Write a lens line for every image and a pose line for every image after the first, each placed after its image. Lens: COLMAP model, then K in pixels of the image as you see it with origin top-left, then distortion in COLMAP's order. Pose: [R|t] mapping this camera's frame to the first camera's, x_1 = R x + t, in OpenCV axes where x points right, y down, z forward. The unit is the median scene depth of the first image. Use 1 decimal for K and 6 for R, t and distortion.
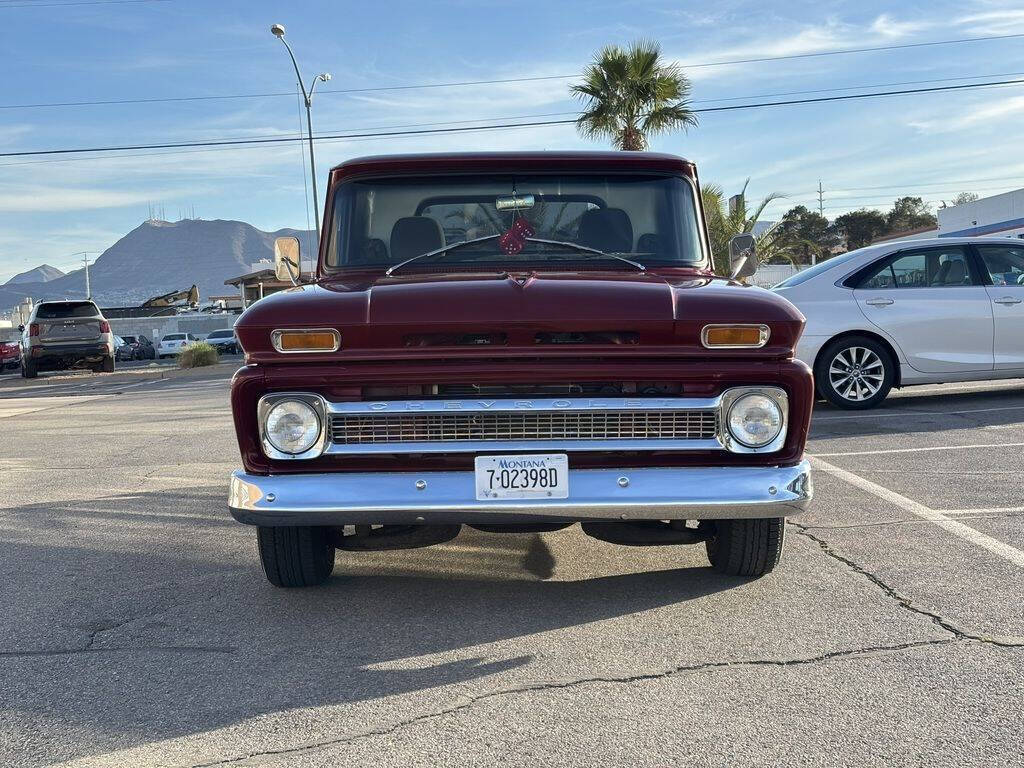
lens RADIAL K [[1521.1, 0, 520.5], [0, 1521.1, 386.1], [0, 0, 1]] dist [0.268557, -1.047987]
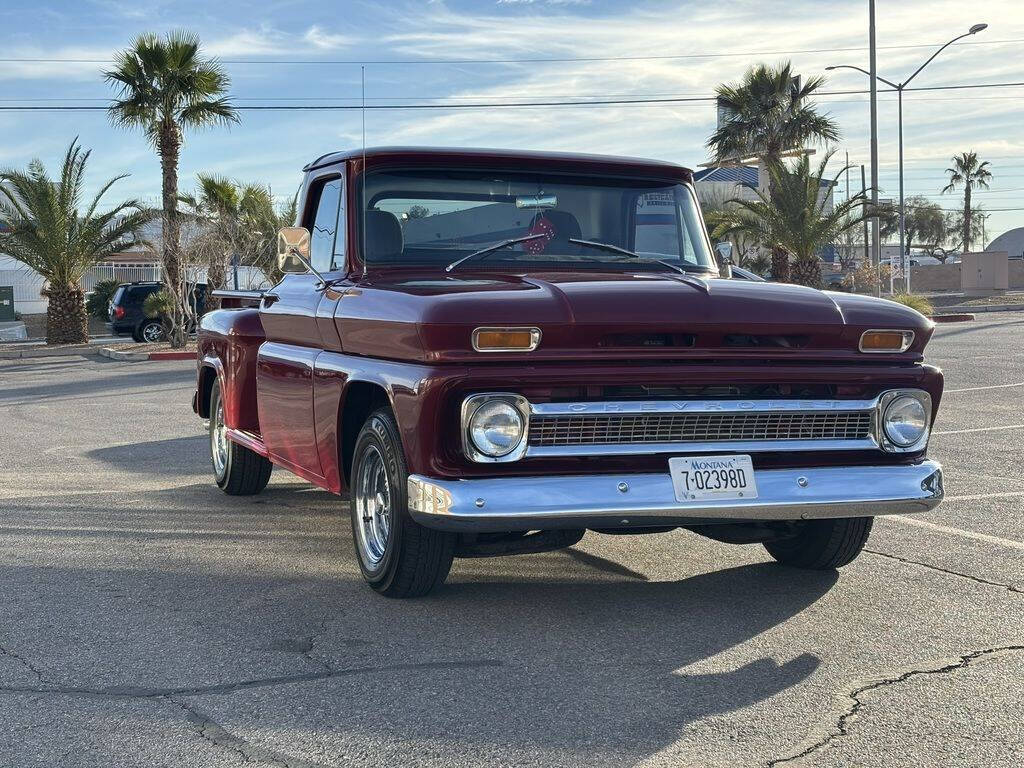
lens RADIAL K [[1521.1, 0, 520.5], [0, 1521.1, 386.1], [0, 0, 1]] dist [0.268557, -1.047987]
pose [[0.936954, 0.005611, 0.349407, -0.464432], [-0.005088, 0.999984, -0.002414, 0.002083], [-0.349415, 0.000484, 0.936968, 0.097796]]
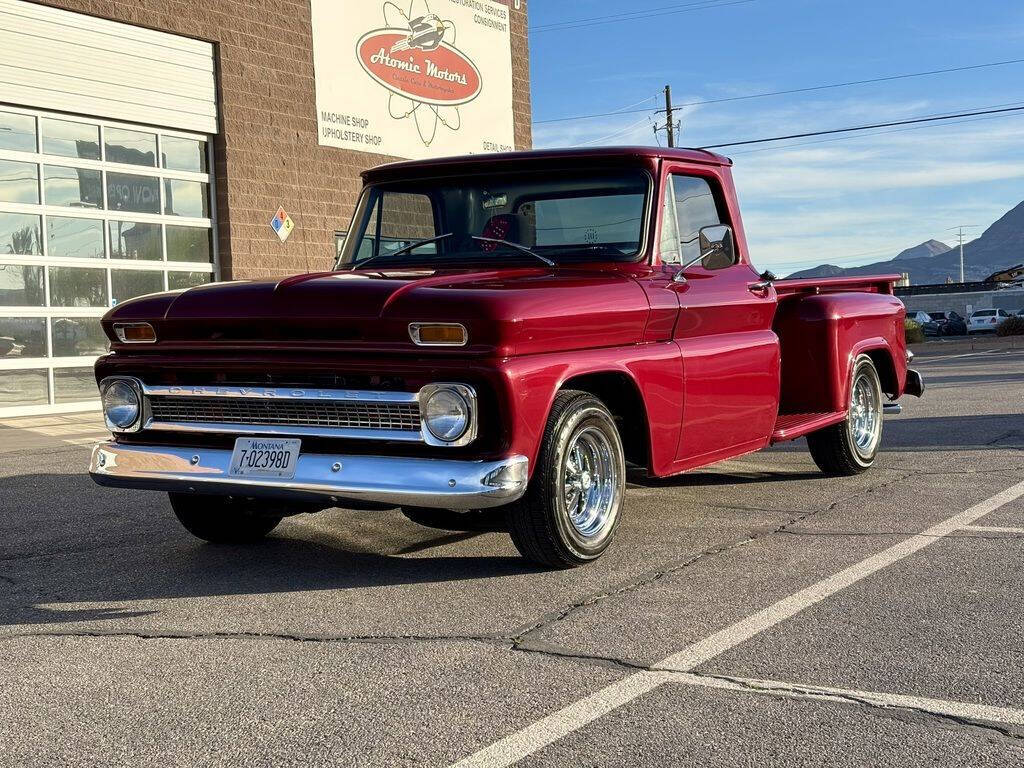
lens RADIAL K [[1521.5, 0, 522.5], [0, 1521.5, 399.7], [0, 0, 1]] dist [0.262747, -1.023123]
pose [[0.848220, 0.034798, -0.528499, 0.742650], [-0.021345, 0.999275, 0.031536, -0.021897], [0.529213, -0.015469, 0.848348, 0.145277]]
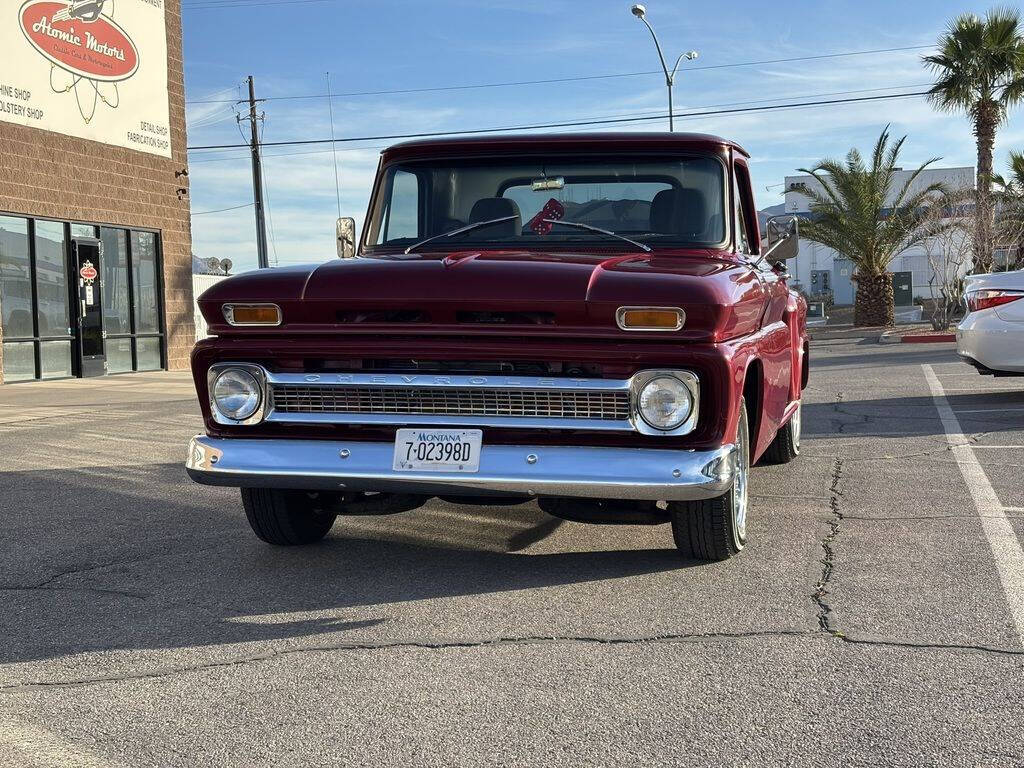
lens RADIAL K [[1521.1, 0, 520.5], [0, 1521.1, 386.1], [0, 0, 1]] dist [0.268557, -1.047987]
pose [[0.967380, 0.030727, -0.251459, 0.311324], [-0.027146, 0.999475, 0.017698, -0.003831], [0.251870, -0.010294, 0.967706, 0.008140]]
